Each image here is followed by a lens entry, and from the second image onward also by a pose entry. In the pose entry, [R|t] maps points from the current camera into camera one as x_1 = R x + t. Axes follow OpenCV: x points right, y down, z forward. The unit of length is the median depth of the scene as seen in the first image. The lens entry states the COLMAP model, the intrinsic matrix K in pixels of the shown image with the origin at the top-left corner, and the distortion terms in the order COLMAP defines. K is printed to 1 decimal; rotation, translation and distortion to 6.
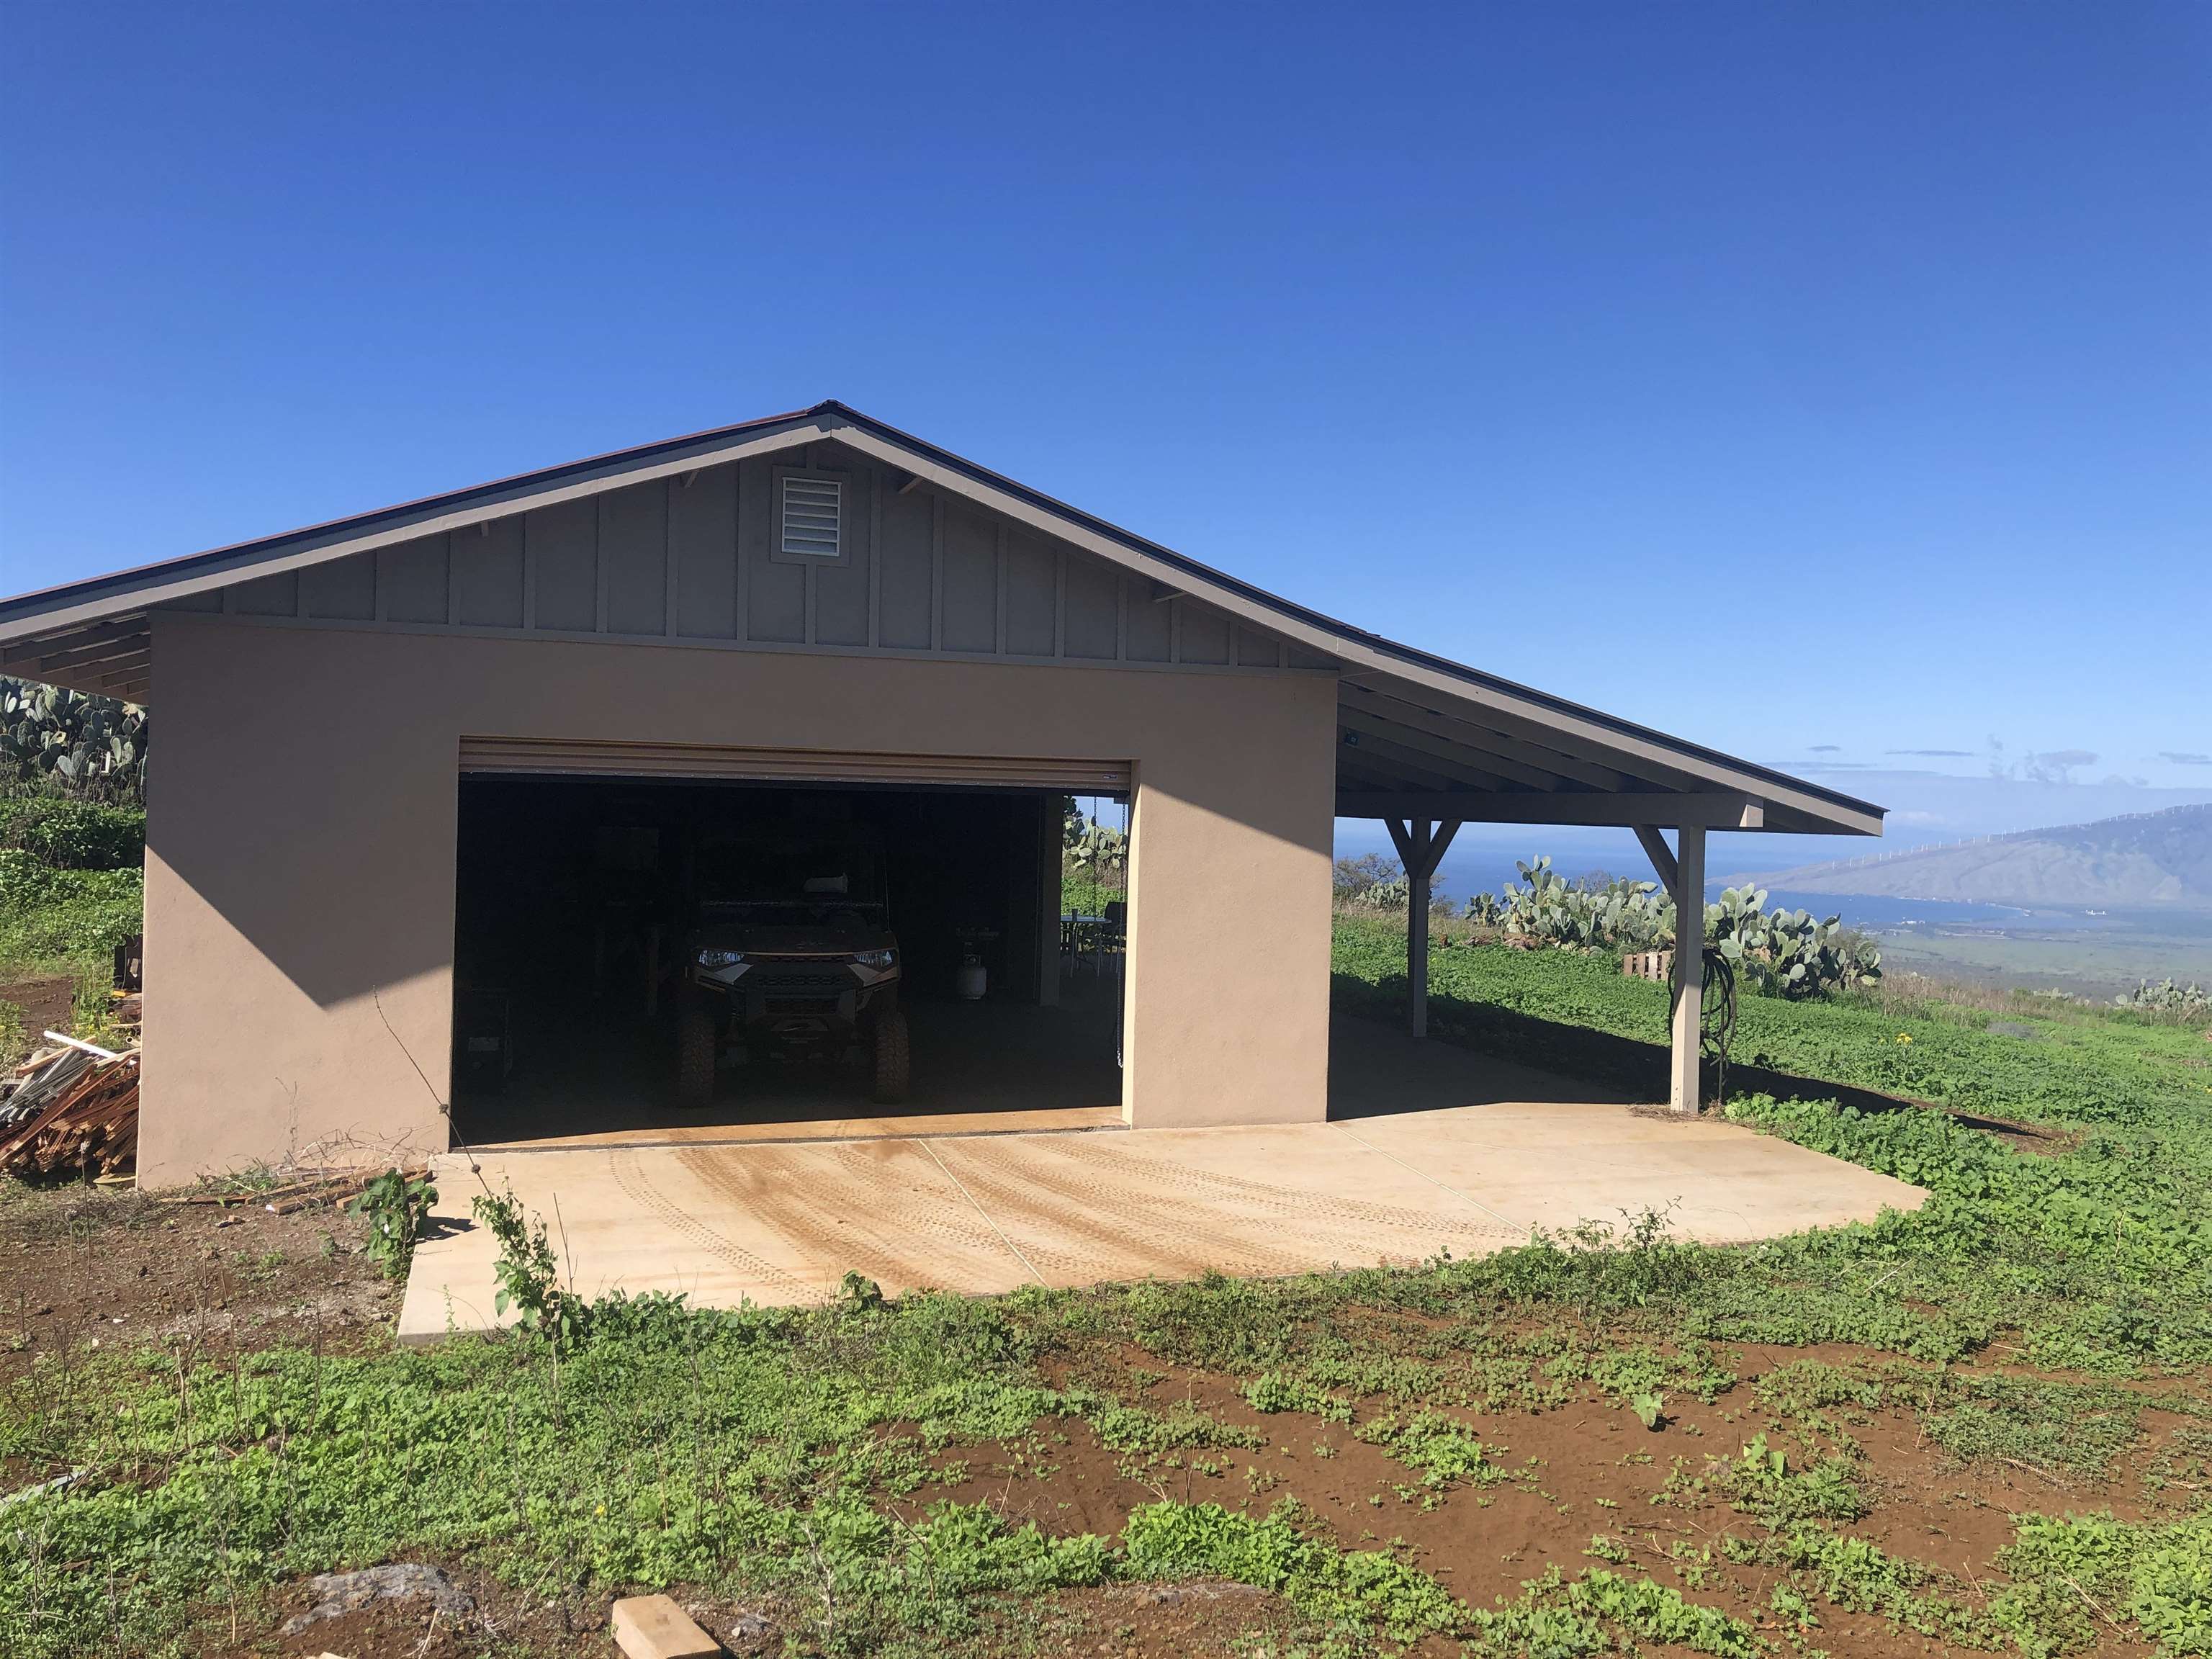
lens RADIAL K [[1805.0, 0, 1103.2], [0, 1805.0, 832.5], [0, 0, 1]] dist [0.068958, -0.092686]
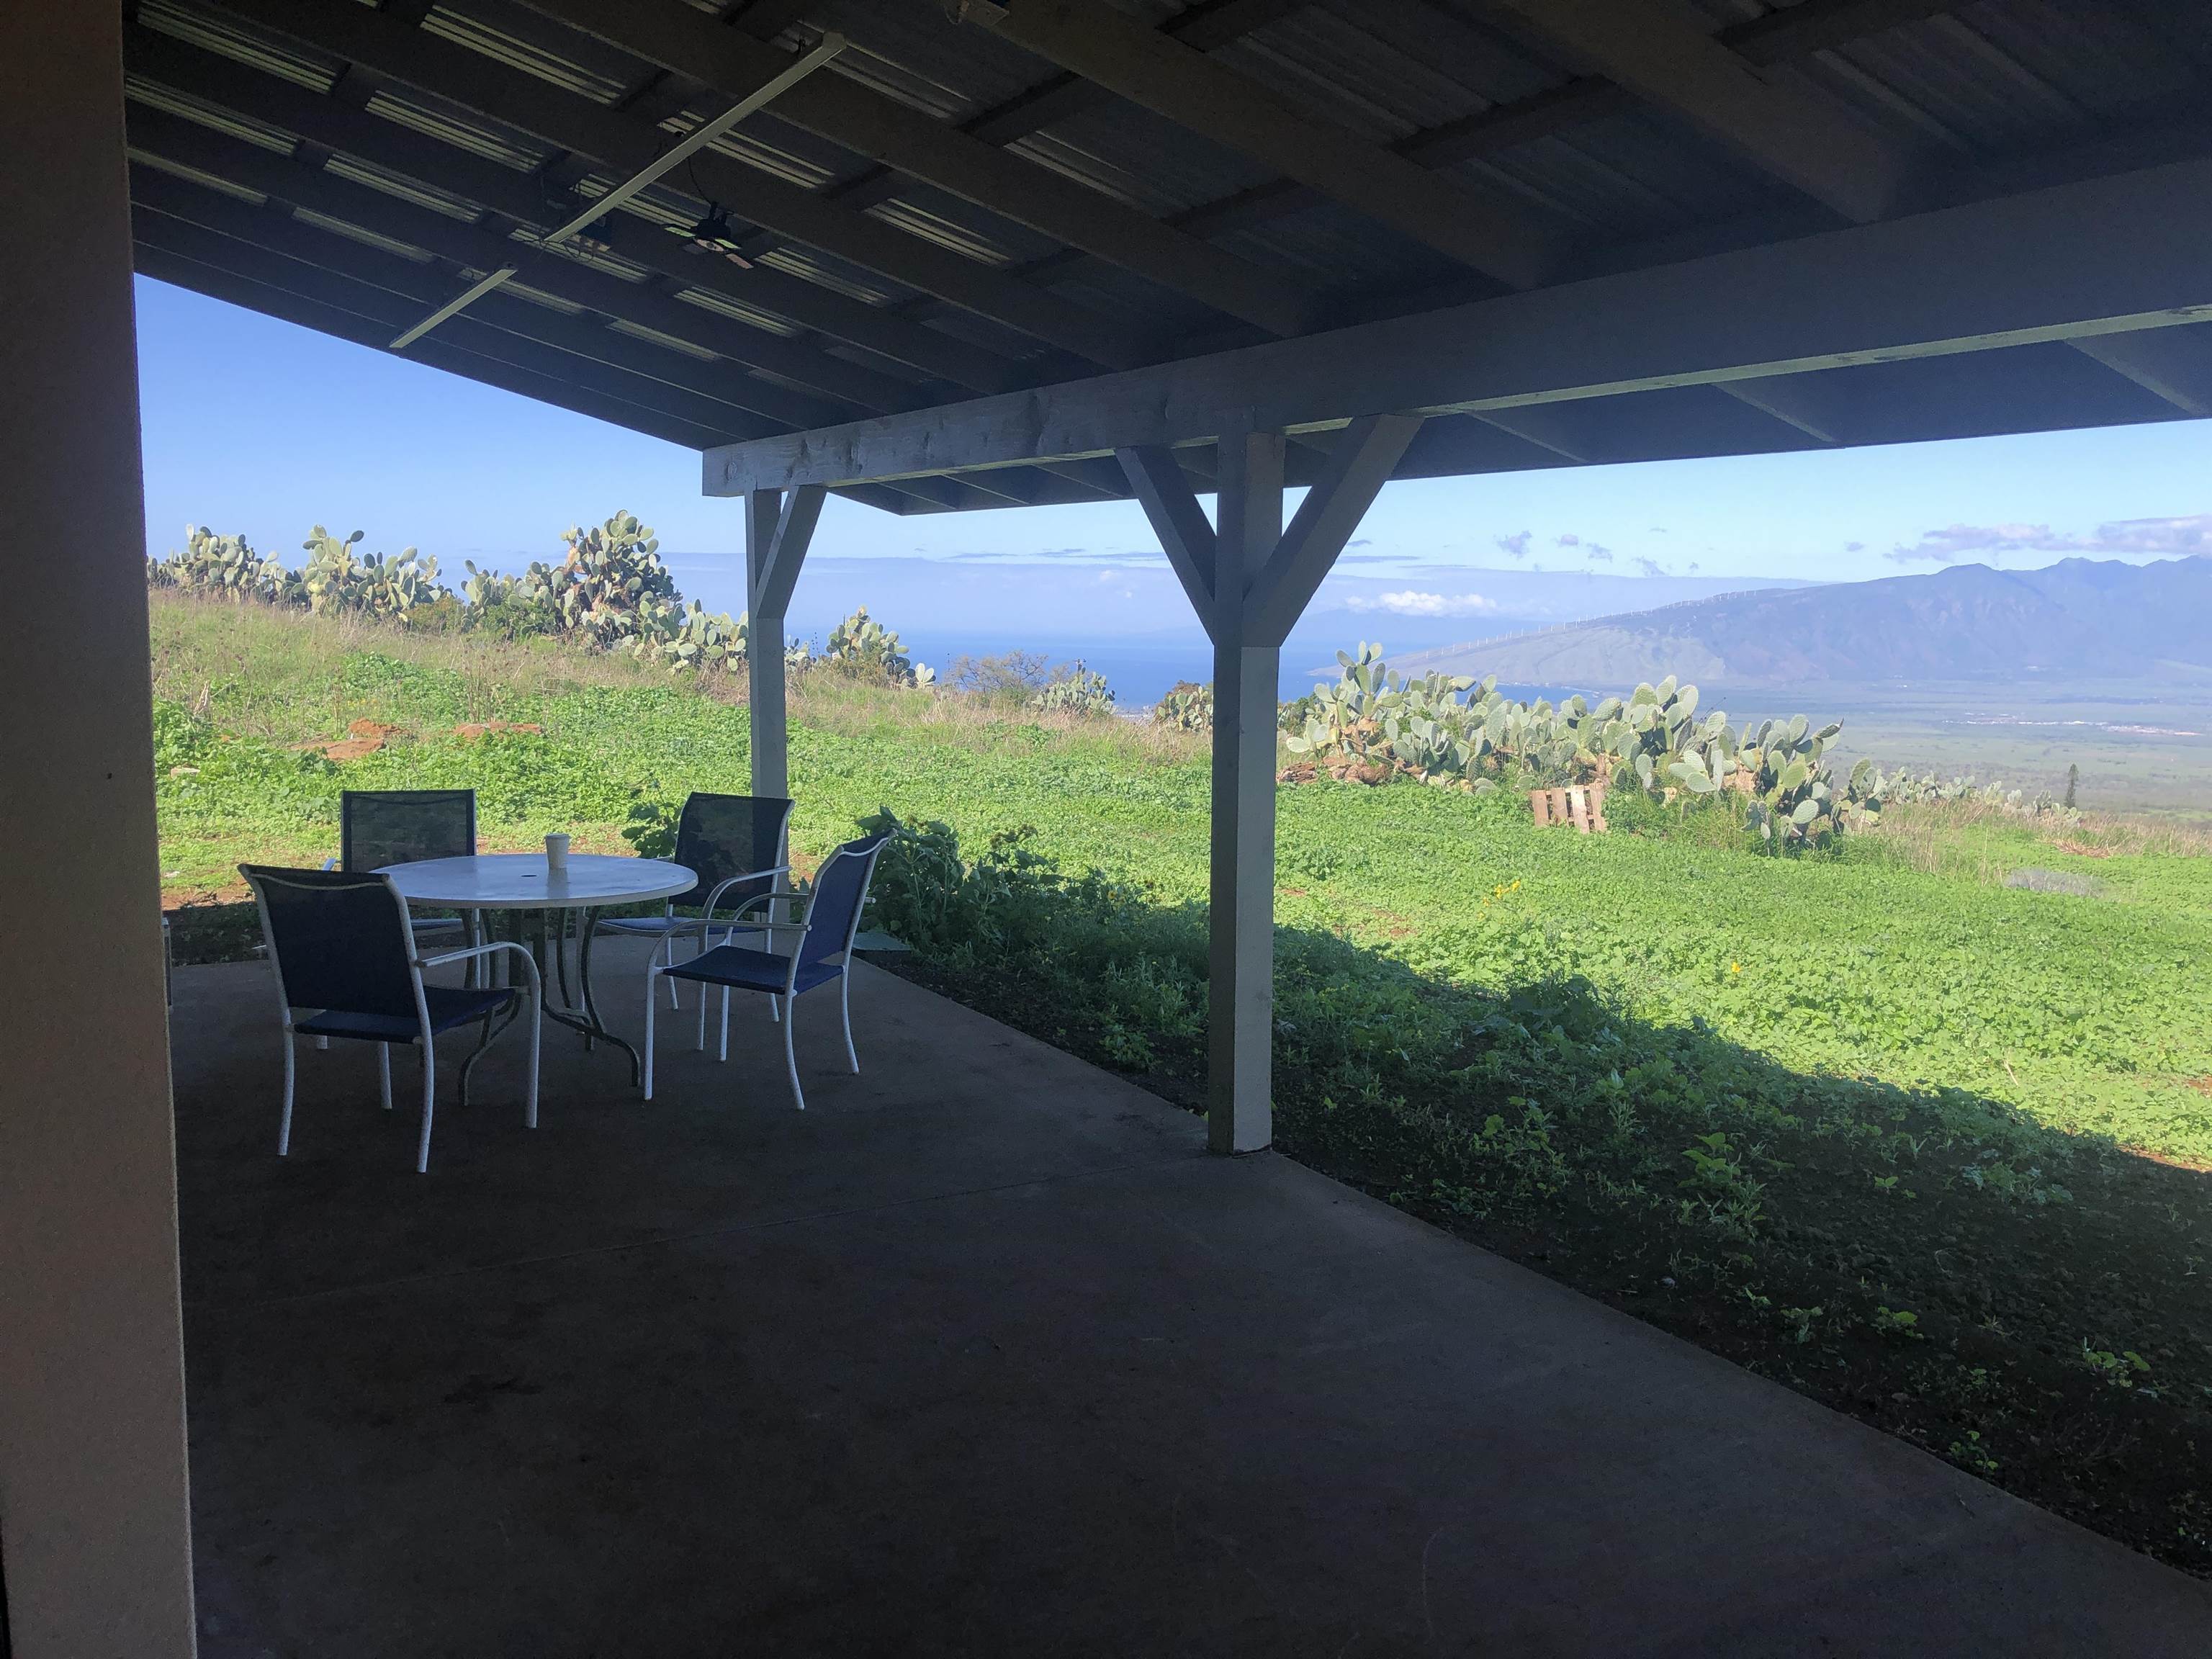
lens RADIAL K [[1805.0, 0, 1121.7], [0, 1805.0, 825.2], [0, 0, 1]] dist [0.068958, -0.092686]
pose [[0.976417, -0.036893, 0.212718, 0.002660], [0.013851, 0.993966, 0.108814, 0.004324], [-0.215449, -0.103302, 0.971036, 0.252440]]
